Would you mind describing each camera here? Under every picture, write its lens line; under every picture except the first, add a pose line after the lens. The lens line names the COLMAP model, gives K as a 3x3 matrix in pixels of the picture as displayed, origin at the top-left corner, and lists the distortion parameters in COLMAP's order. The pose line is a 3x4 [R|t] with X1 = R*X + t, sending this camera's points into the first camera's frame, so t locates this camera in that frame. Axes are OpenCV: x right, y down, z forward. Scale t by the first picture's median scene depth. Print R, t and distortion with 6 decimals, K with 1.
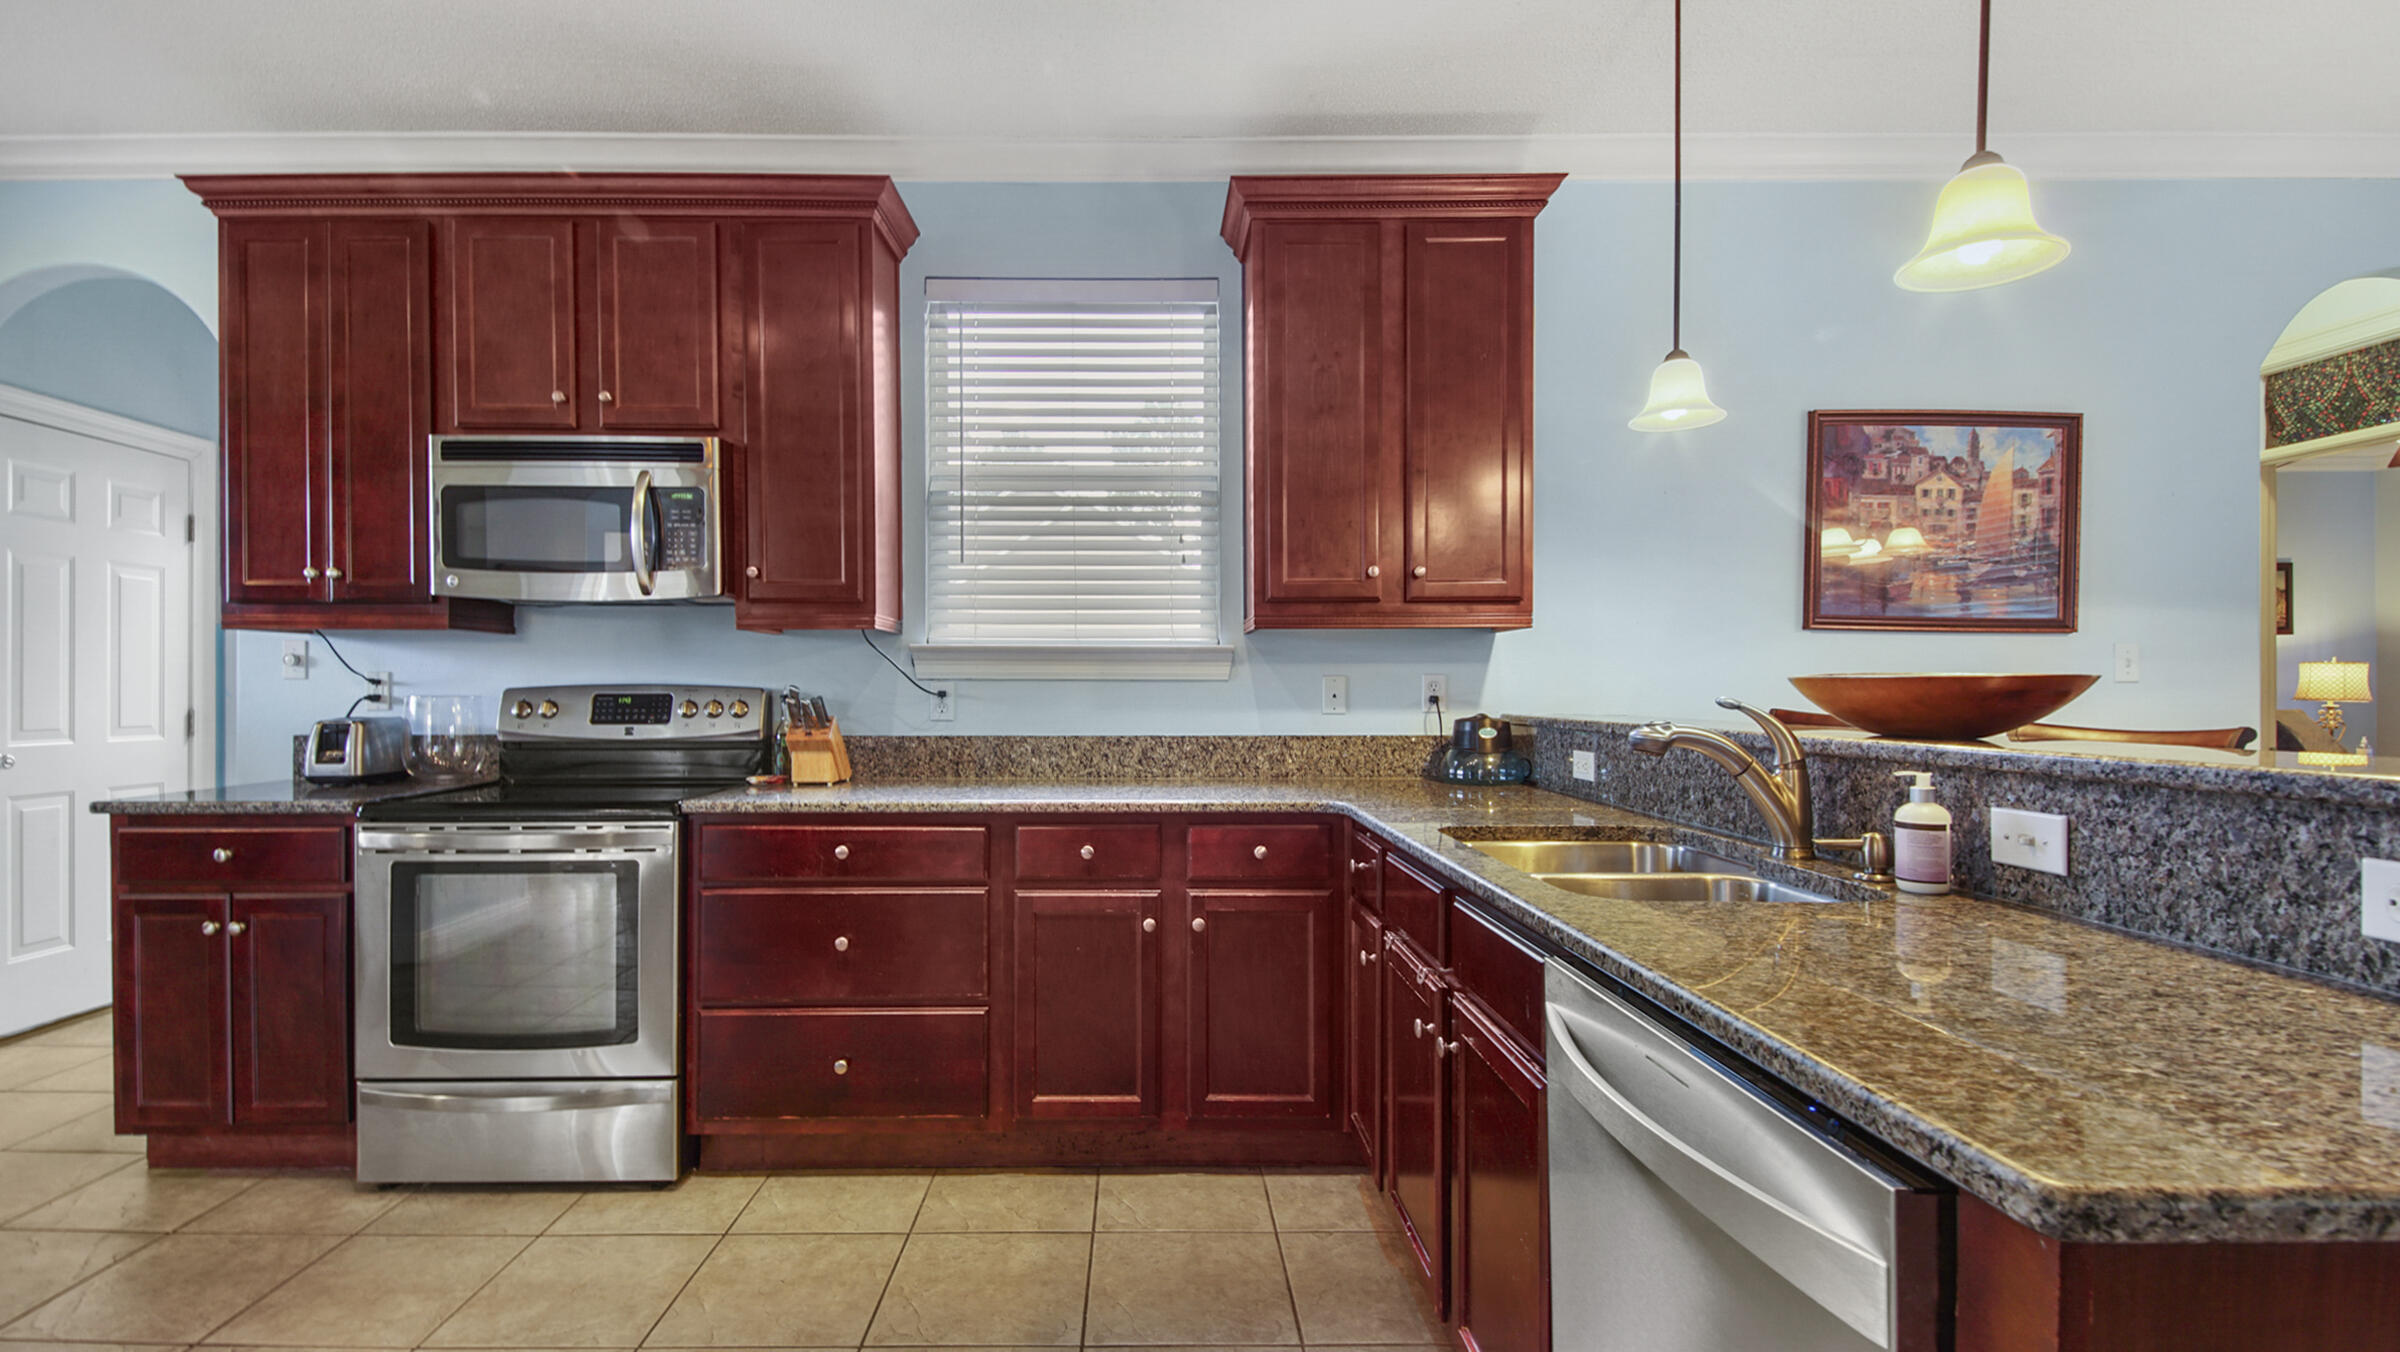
lens RADIAL K [[1104.2, 0, 1183.7], [0, 1104.2, 693.0], [0, 0, 1]] dist [0.030847, -0.006907]
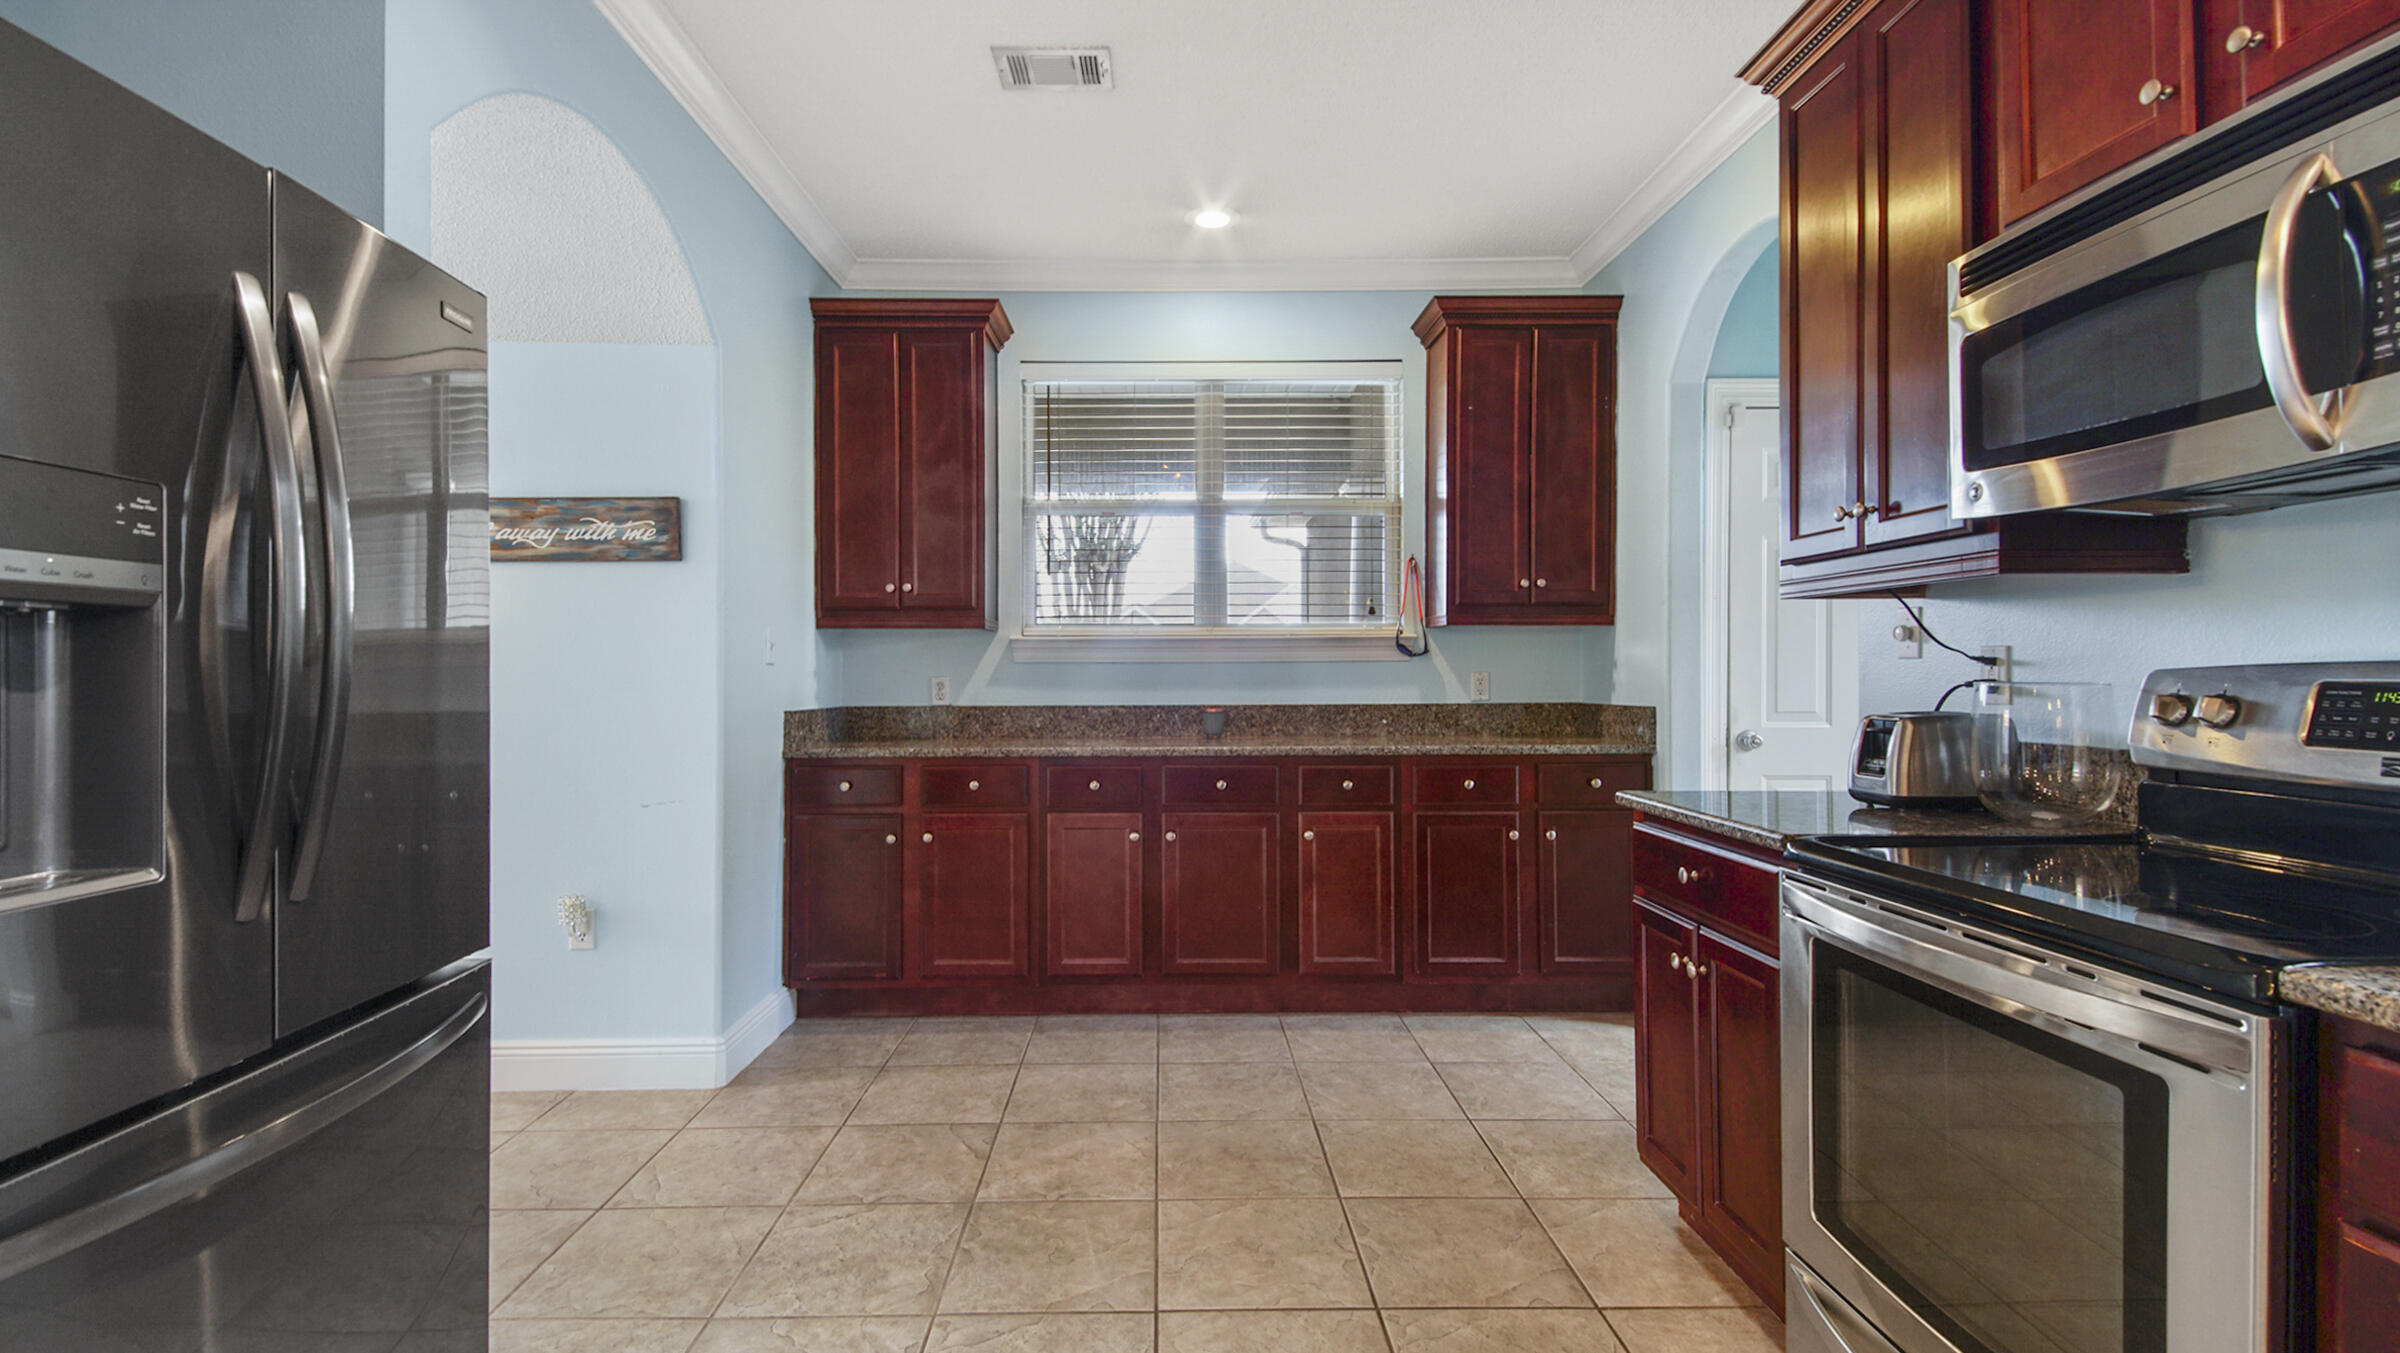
lens RADIAL K [[1104.2, 0, 1190.1], [0, 1104.2, 676.2], [0, 0, 1]] dist [0.030847, -0.006907]
pose [[0.022633, 0.006954, -0.999720, -0.053894], [-0.003749, 0.999969, 0.006871, -0.003447], [0.999737, 0.003592, 0.022658, 0.491210]]
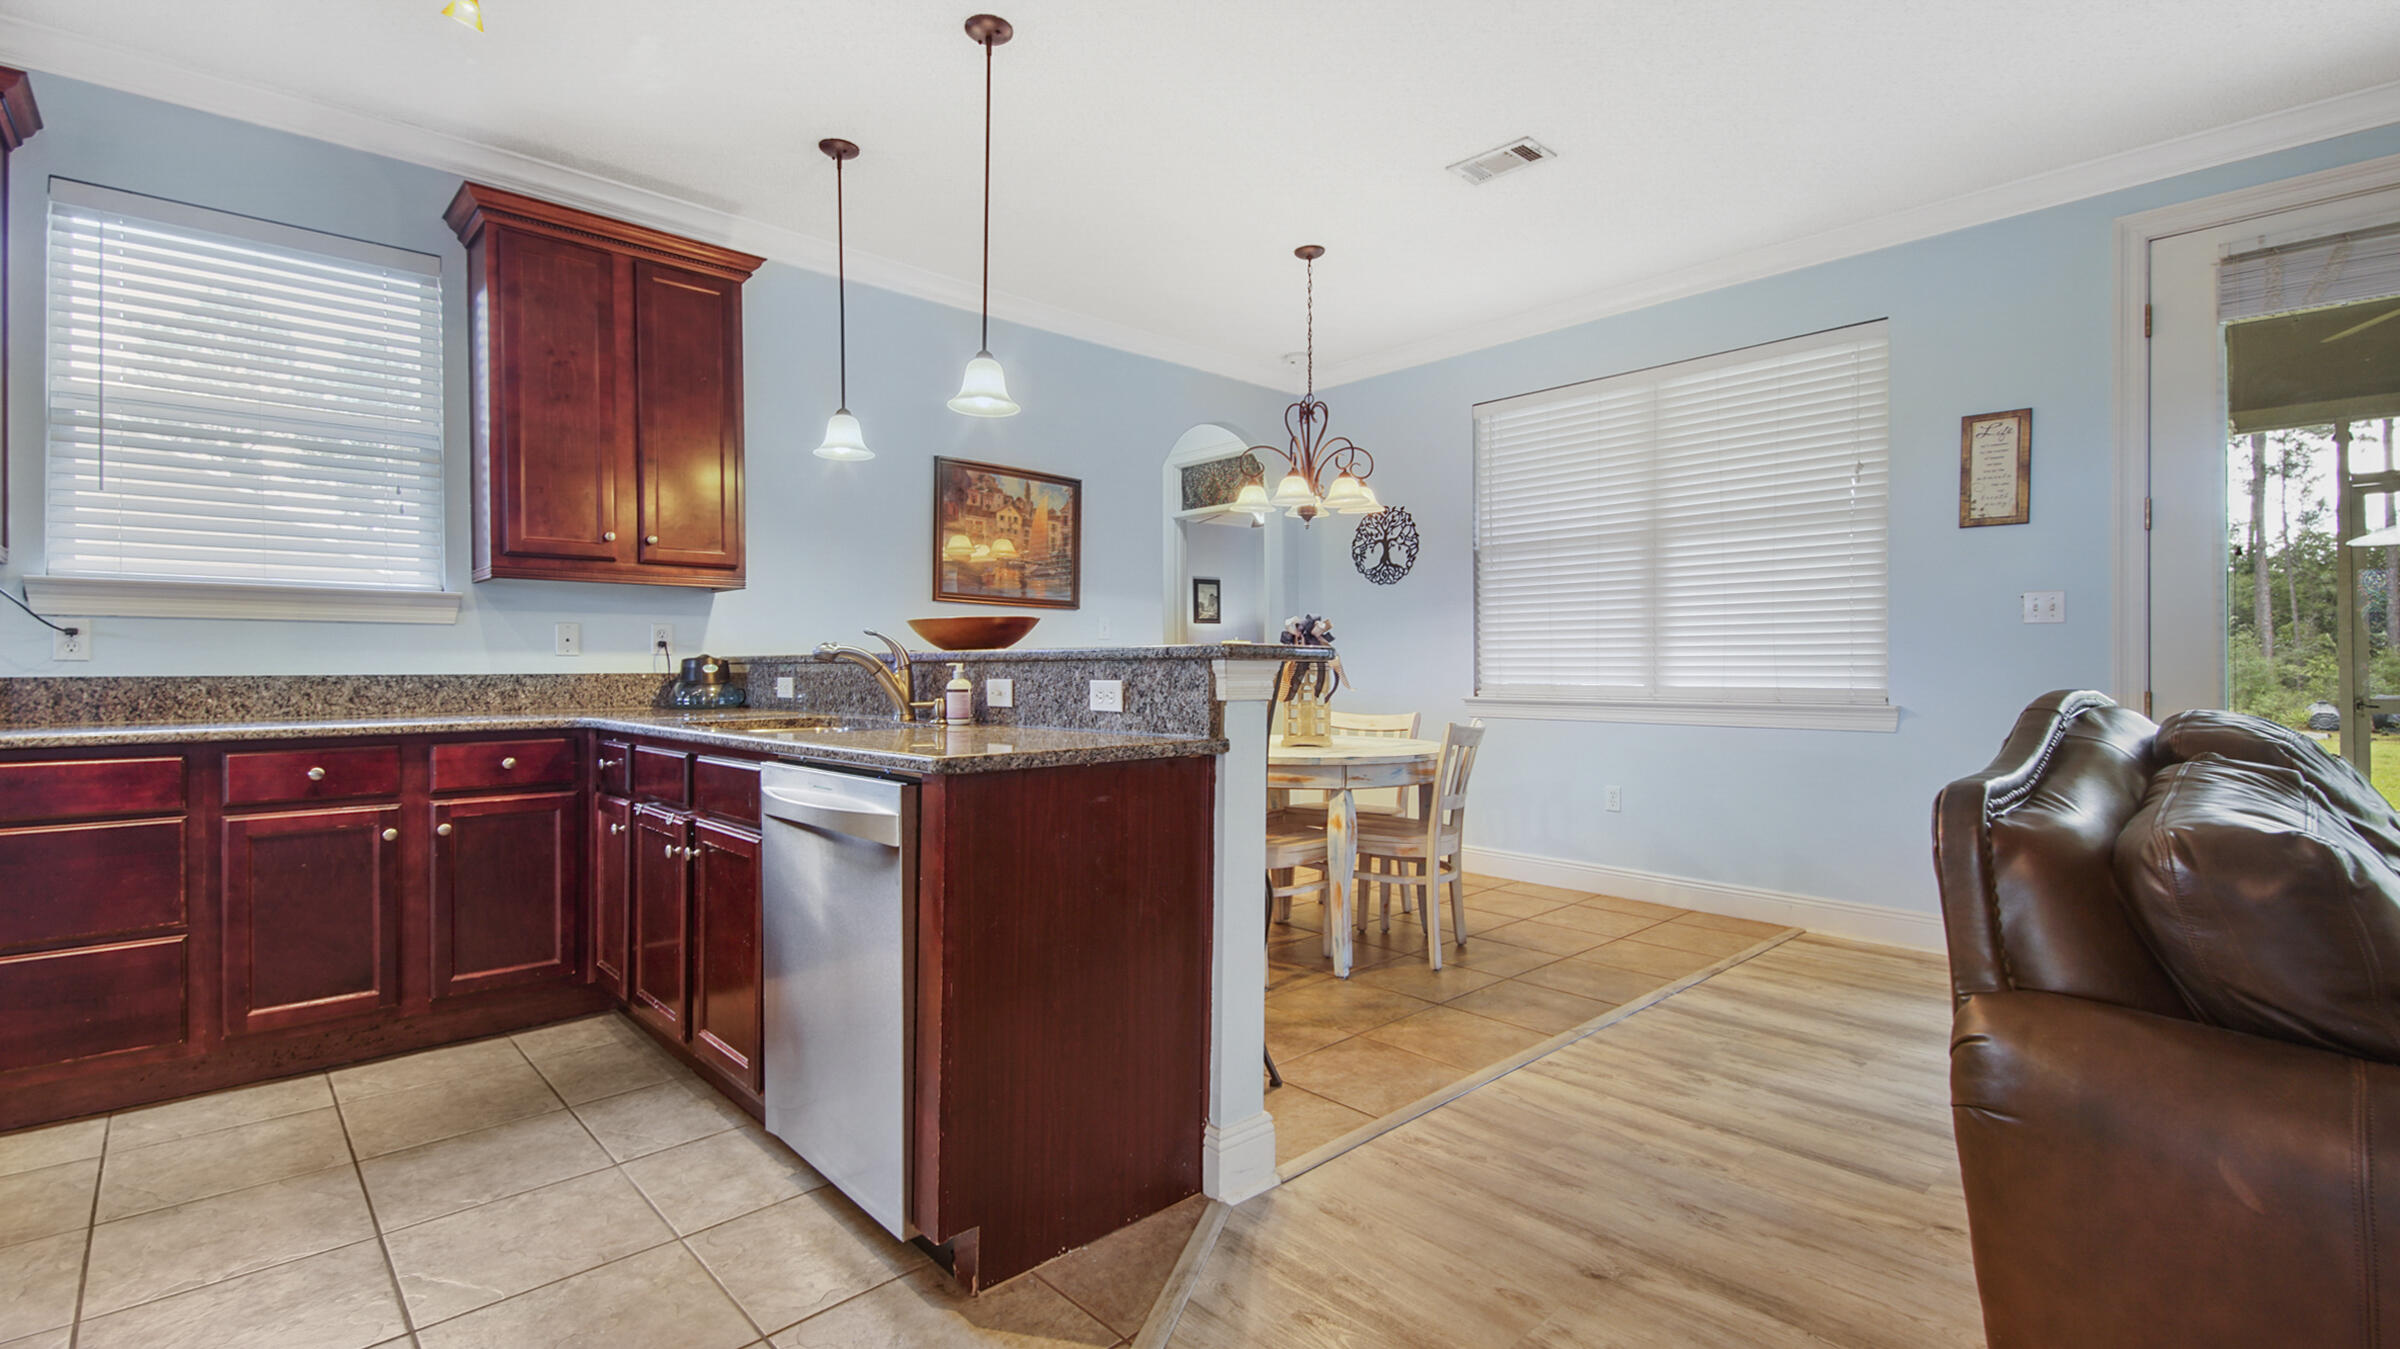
lens RADIAL K [[1043.4, 0, 1214.0], [0, 1043.4, 670.5], [0, 0, 1]] dist [0.012108, -0.006654]
pose [[0.741637, -0.001844, 0.670799, -0.112509], [0.003127, 0.999995, -0.000708, 0.042060], [-0.670795, 0.002622, 0.741639, -0.316037]]
